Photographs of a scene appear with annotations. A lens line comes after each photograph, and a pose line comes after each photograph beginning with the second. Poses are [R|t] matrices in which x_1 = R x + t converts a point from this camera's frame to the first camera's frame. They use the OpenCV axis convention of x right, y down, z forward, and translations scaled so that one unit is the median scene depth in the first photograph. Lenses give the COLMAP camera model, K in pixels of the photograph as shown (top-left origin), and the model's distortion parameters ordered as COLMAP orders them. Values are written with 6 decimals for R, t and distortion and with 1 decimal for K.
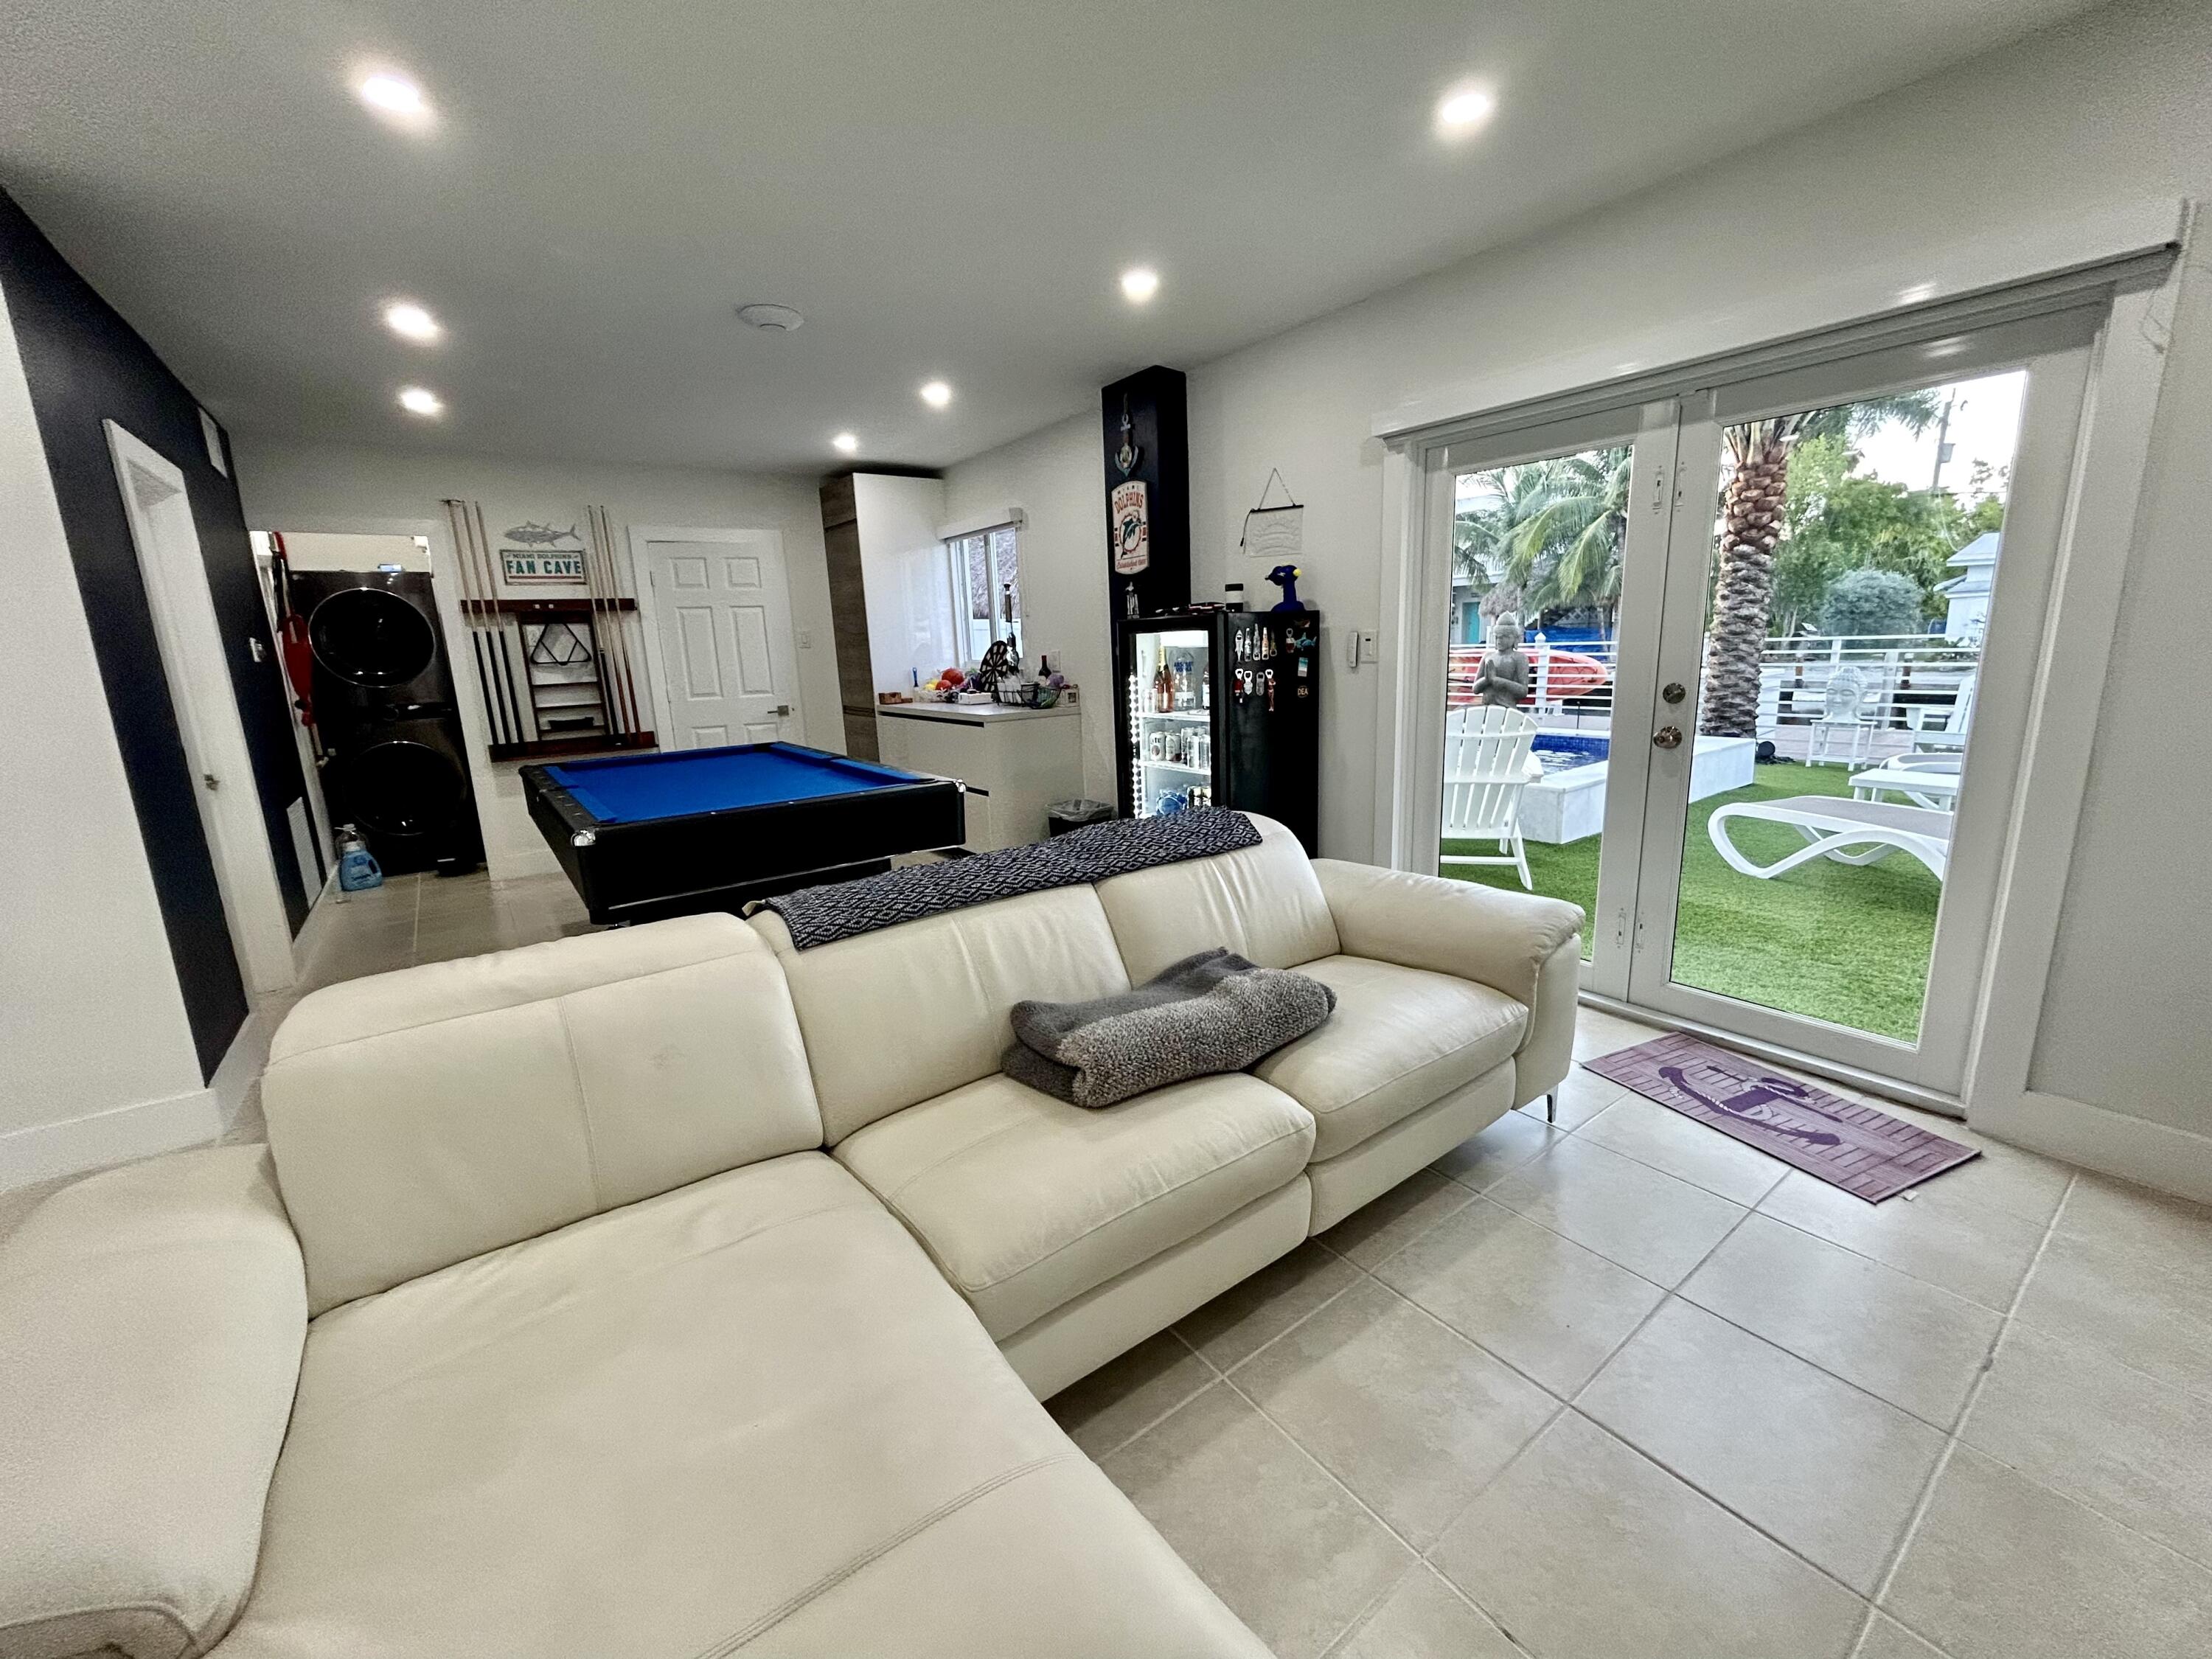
lens RADIAL K [[895.3, 0, 1113.8], [0, 895.3, 829.2], [0, 0, 1]] dist [0.000031, 0.000226]
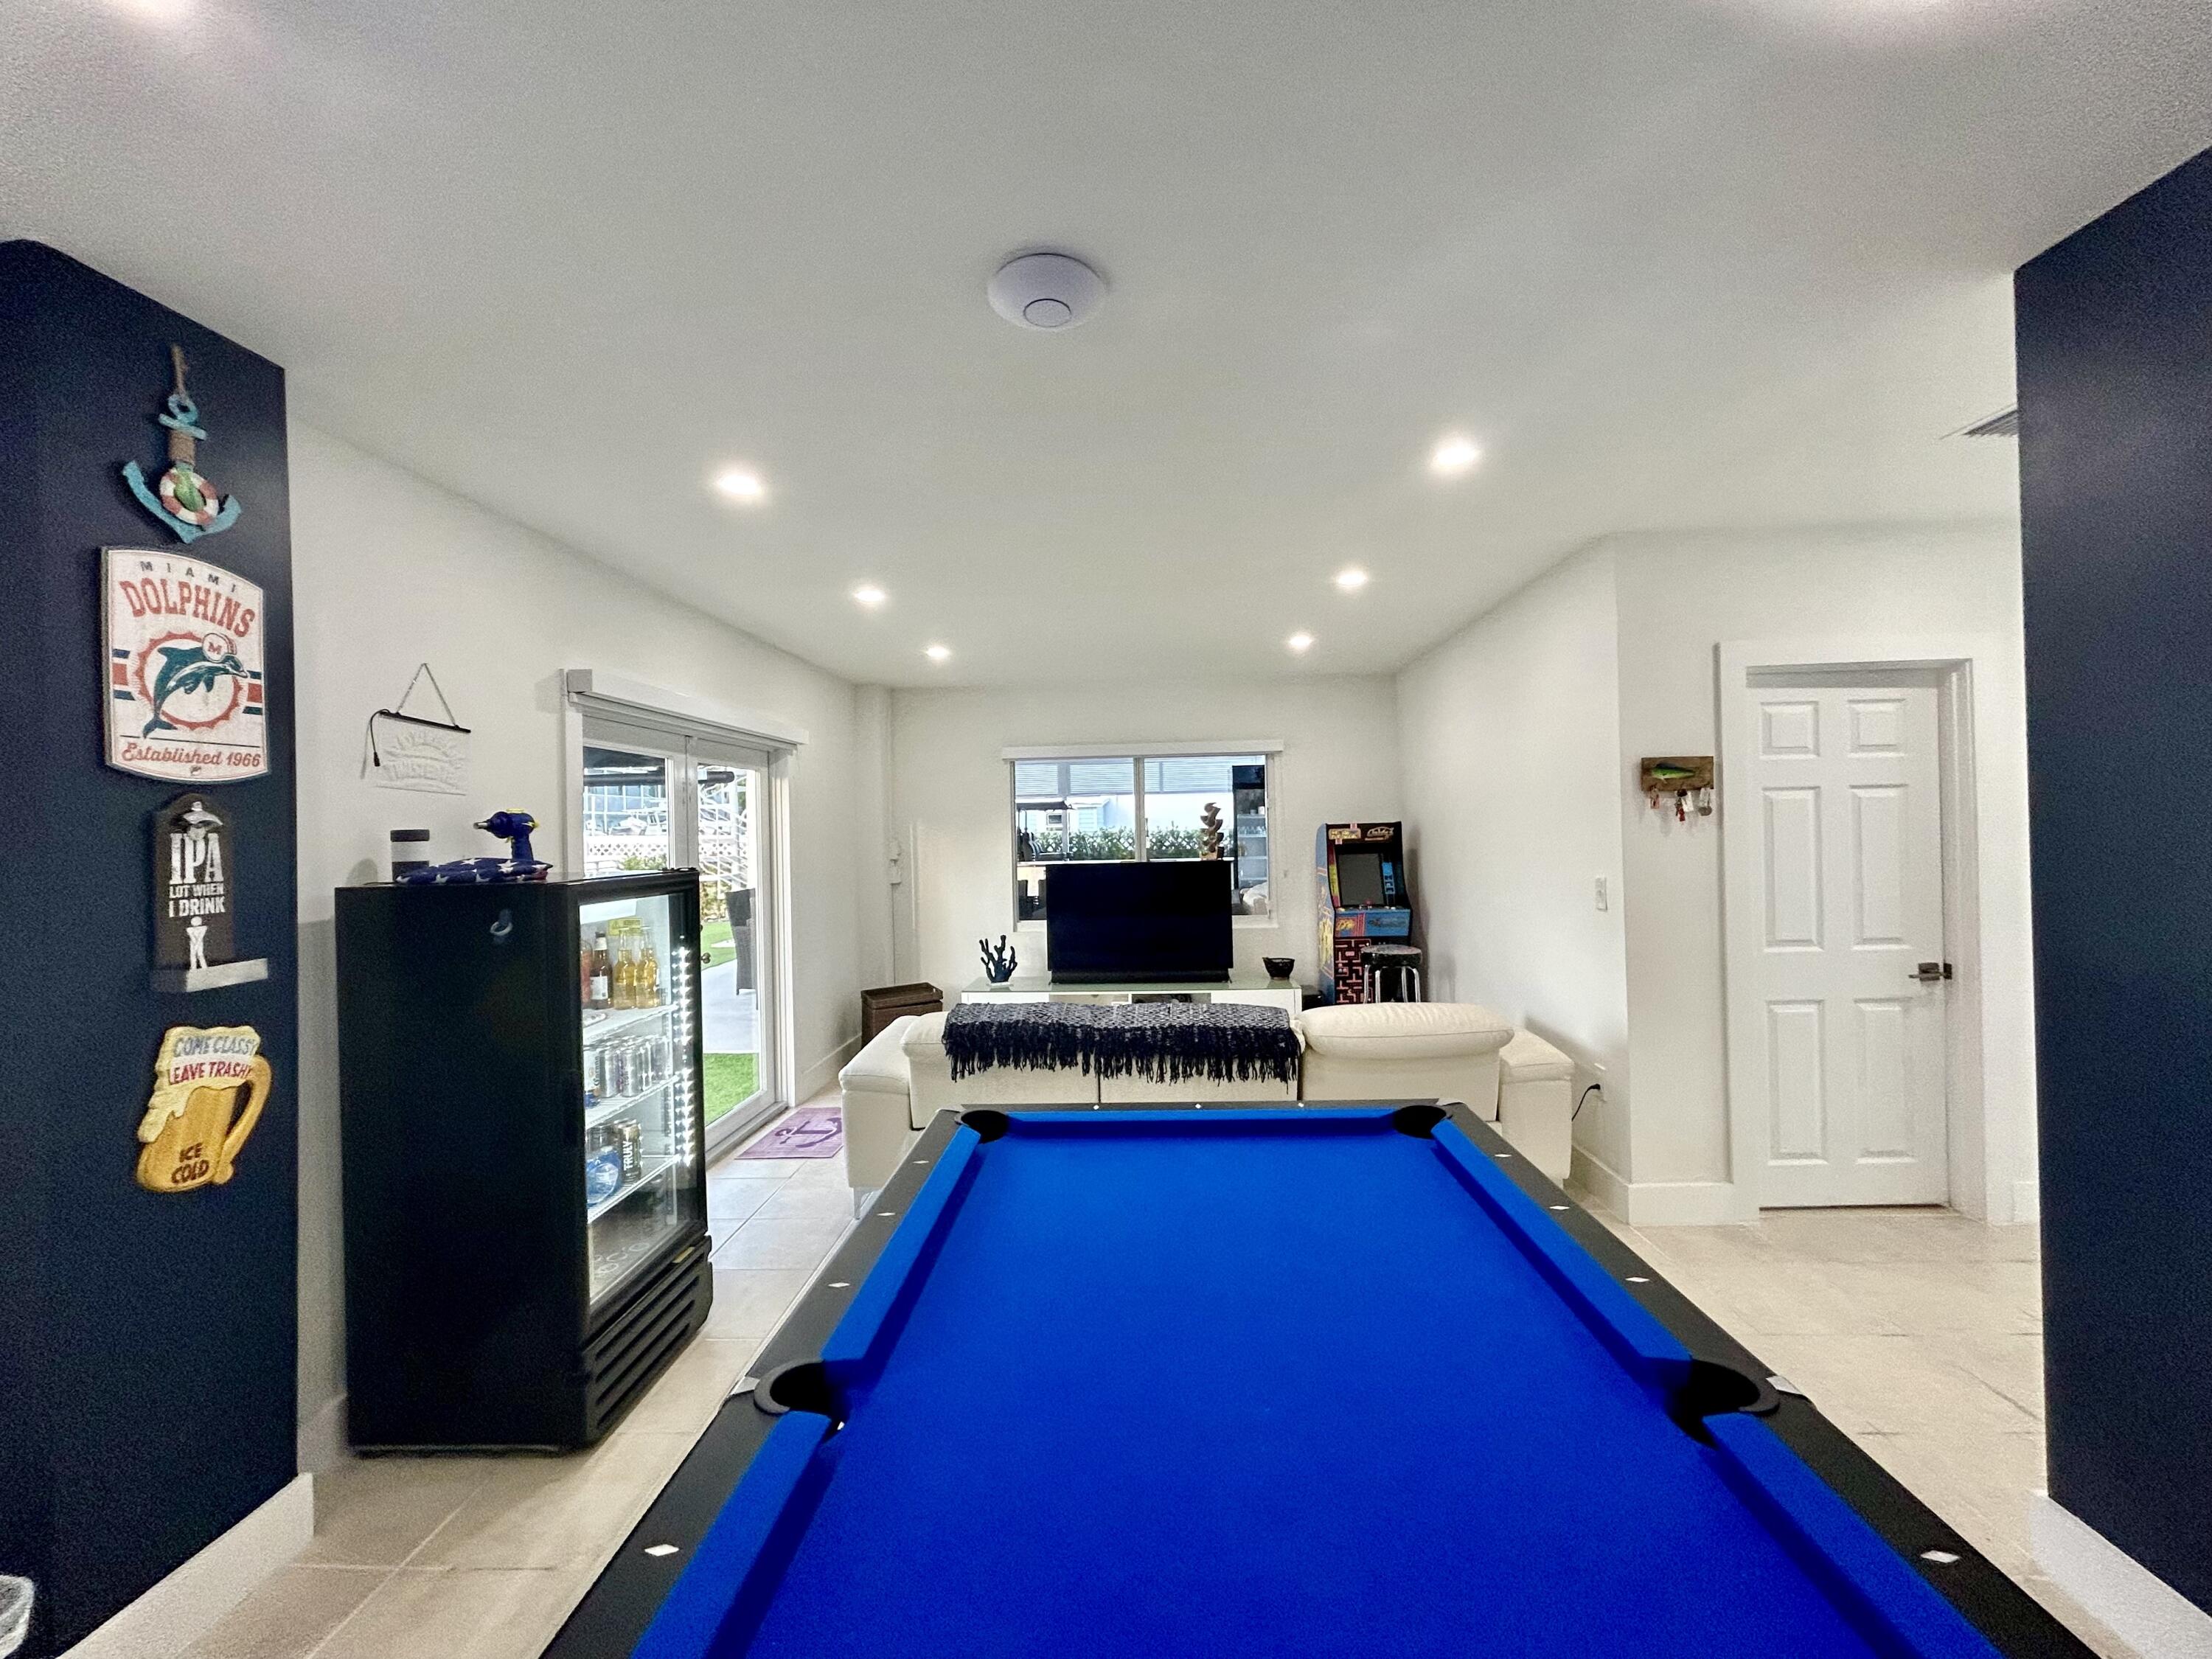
lens RADIAL K [[895.3, 0, 1113.8], [0, 895.3, 829.2], [0, 0, 1]] dist [0.000031, 0.000226]
pose [[-0.778063, 0.055521, 0.625728, -0.438129], [0.182191, 0.973218, 0.140193, -0.203632], [-0.601185, 0.223081, -0.767340, 0.875824]]
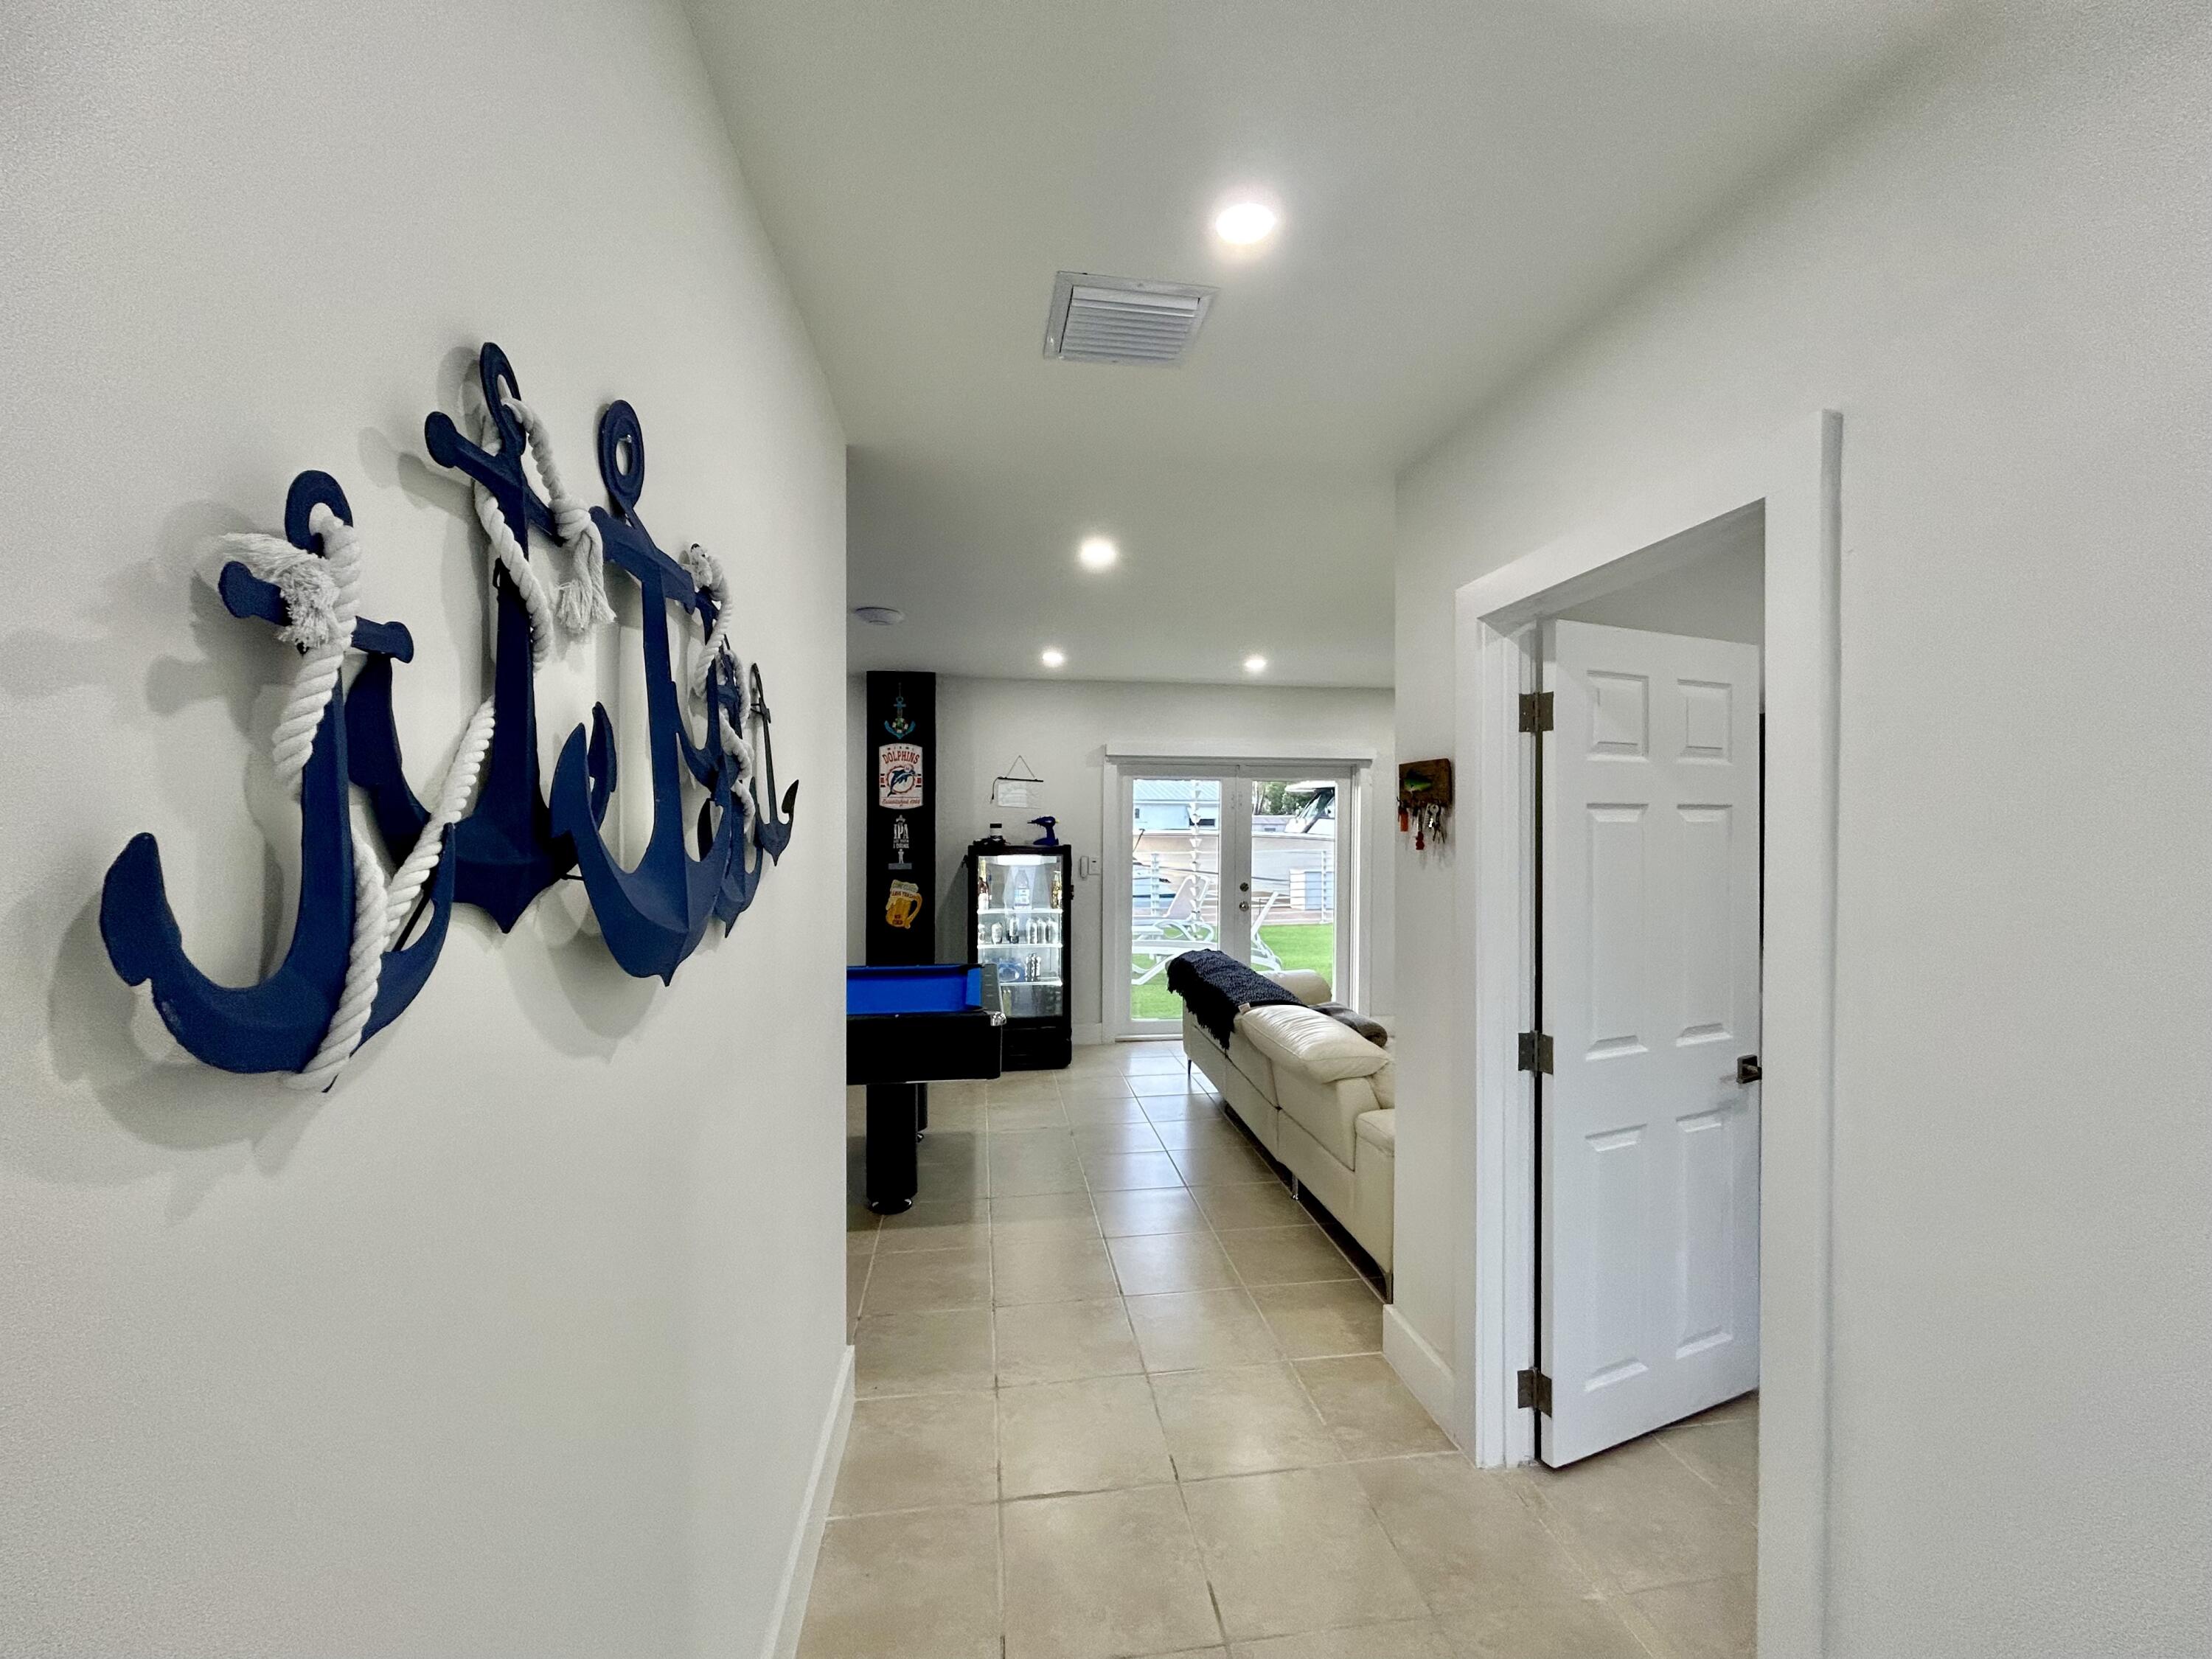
lens RADIAL K [[892.5, 0, 1111.0], [0, 892.5, 831.5], [0, 0, 1]] dist [0.000362, -0.000291]
pose [[0.474451, 0.031610, 0.879714, -0.816603], [0.161405, 0.979289, -0.122237, -0.034411], [-0.865358, 0.199986, 0.459522, 0.109294]]
